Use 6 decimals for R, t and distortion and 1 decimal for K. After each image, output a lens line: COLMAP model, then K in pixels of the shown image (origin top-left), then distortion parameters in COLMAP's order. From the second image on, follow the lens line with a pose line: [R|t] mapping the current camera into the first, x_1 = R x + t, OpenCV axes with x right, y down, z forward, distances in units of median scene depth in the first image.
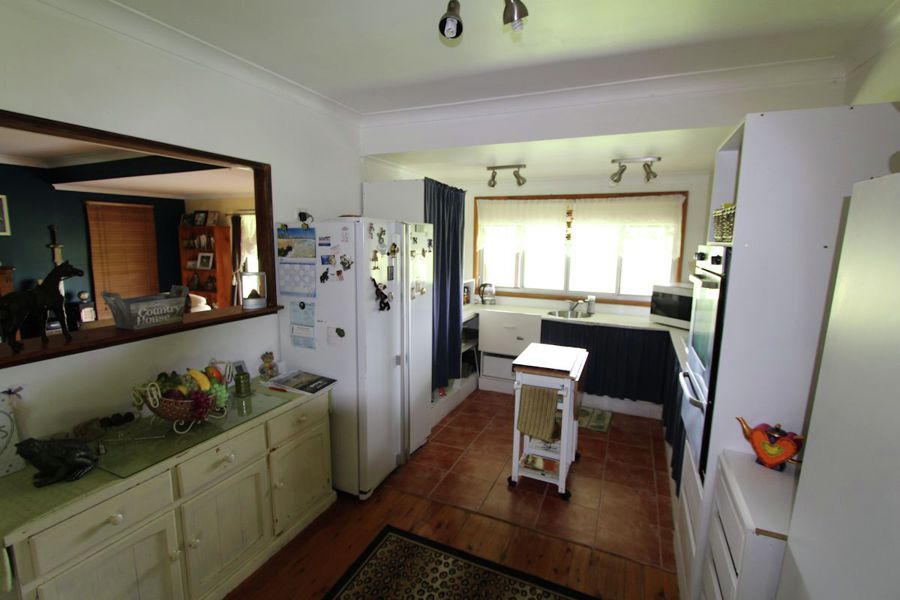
lens RADIAL K [[413.5, 0, 445.9], [0, 413.5, 298.8], [0, 0, 1]] dist [-0.014722, 0.001359]
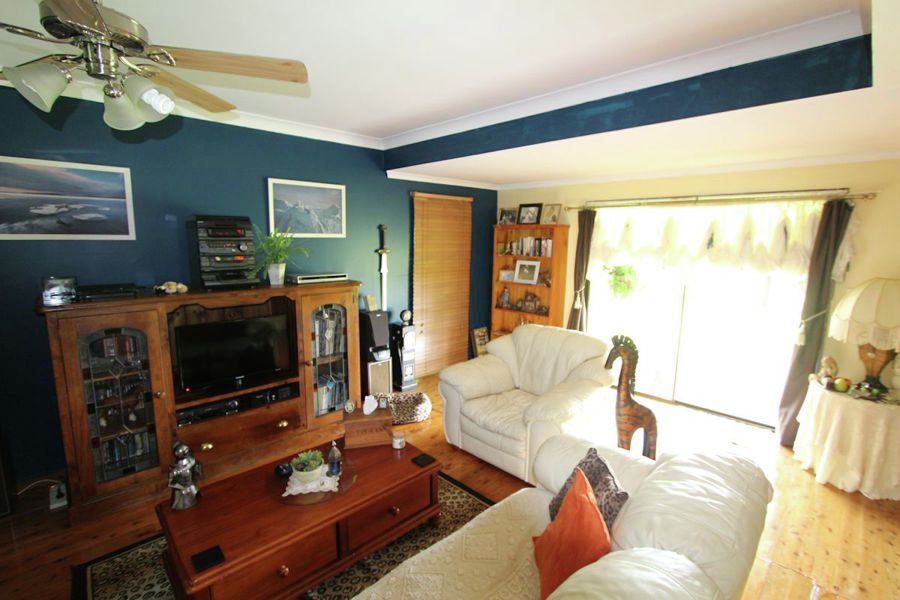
lens RADIAL K [[413.5, 0, 448.2], [0, 413.5, 302.9], [0, 0, 1]] dist [-0.014722, 0.001359]
pose [[0.934566, 0.057226, -0.351159, -0.472885], [-0.052945, 0.998360, 0.021791, -0.046563], [0.351830, -0.001774, 0.936062, 0.261691]]
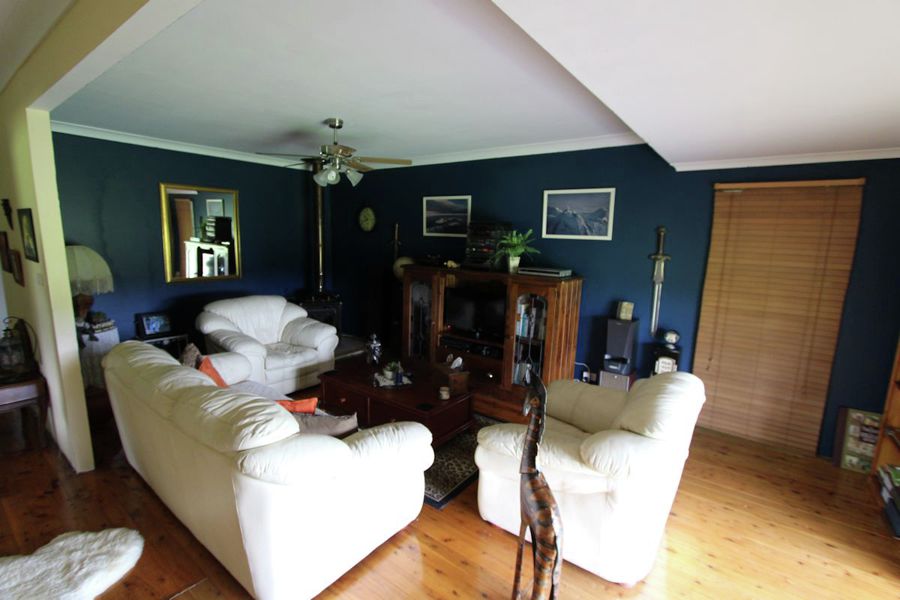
lens RADIAL K [[413.5, 0, 450.1], [0, 413.5, 298.4], [0, 0, 1]] dist [-0.014722, 0.001359]
pose [[-0.187849, 0.135401, -0.972820, -0.187035], [-0.173637, 0.970274, 0.168576, -0.099701], [0.966728, 0.200584, -0.158755, 0.665340]]
